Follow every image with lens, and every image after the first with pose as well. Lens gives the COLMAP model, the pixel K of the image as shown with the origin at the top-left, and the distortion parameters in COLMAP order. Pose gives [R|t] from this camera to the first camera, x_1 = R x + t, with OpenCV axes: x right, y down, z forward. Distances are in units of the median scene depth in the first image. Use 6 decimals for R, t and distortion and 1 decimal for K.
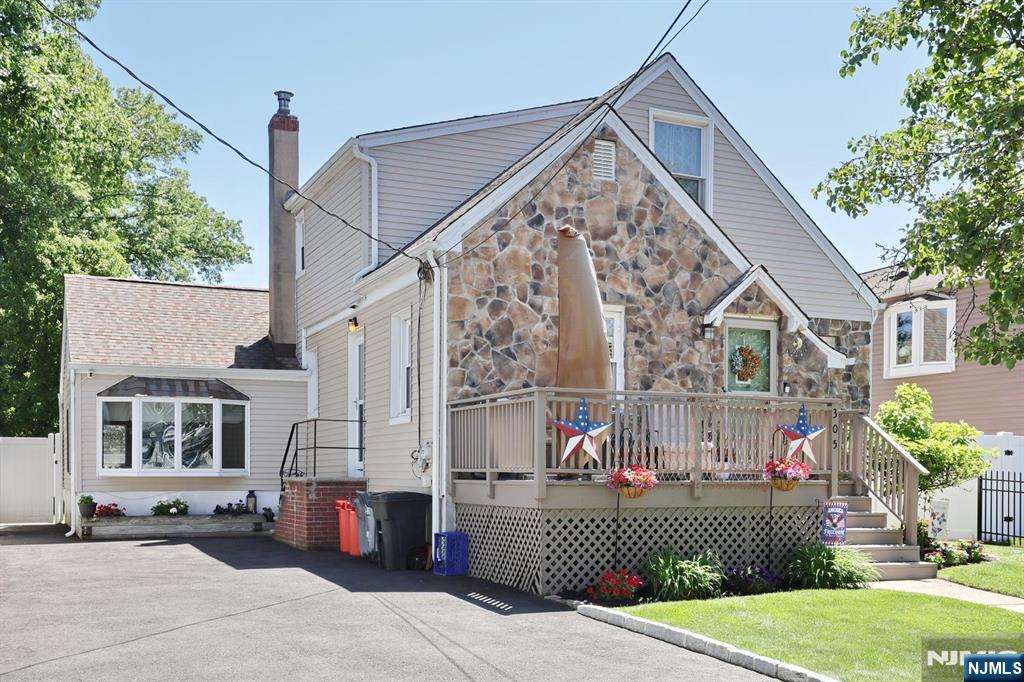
lens RADIAL K [[1064.1, 0, 511.9], [0, 1064.1, 342.1], [0, 0, 1]] dist [-0.017581, 0.000000]
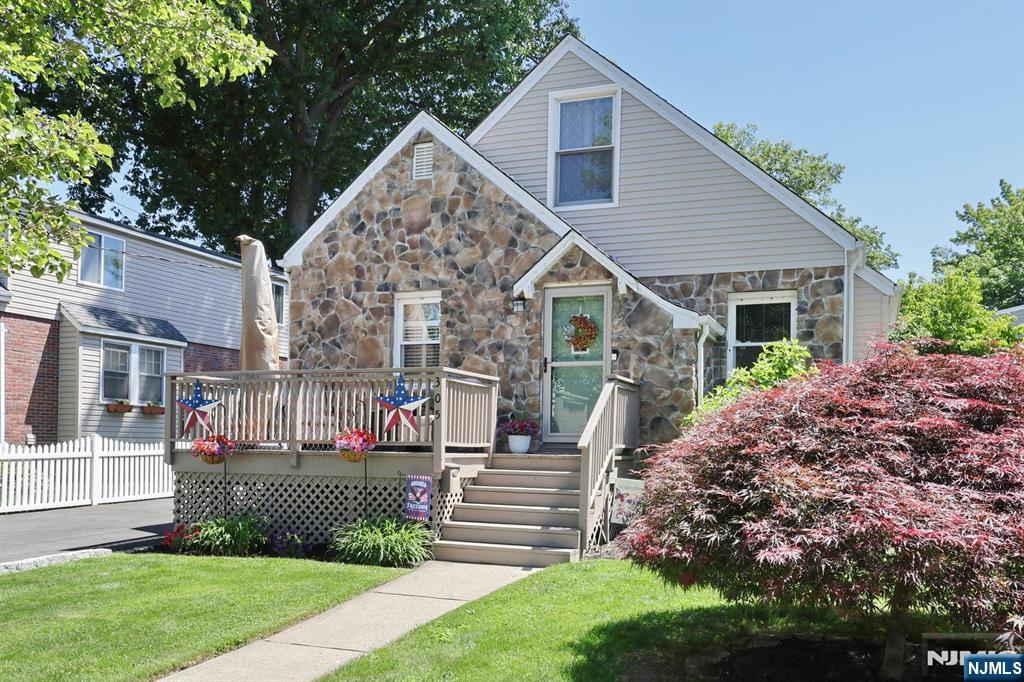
lens RADIAL K [[879.8, 0, 501.0], [0, 879.8, 319.6], [0, 0, 1]] dist [-0.039058, -0.002411]
pose [[0.698269, -0.098332, -0.709049, 0.773876], [0.074646, 0.995122, -0.064495, 0.057108], [0.711933, -0.007893, 0.702203, 0.418645]]
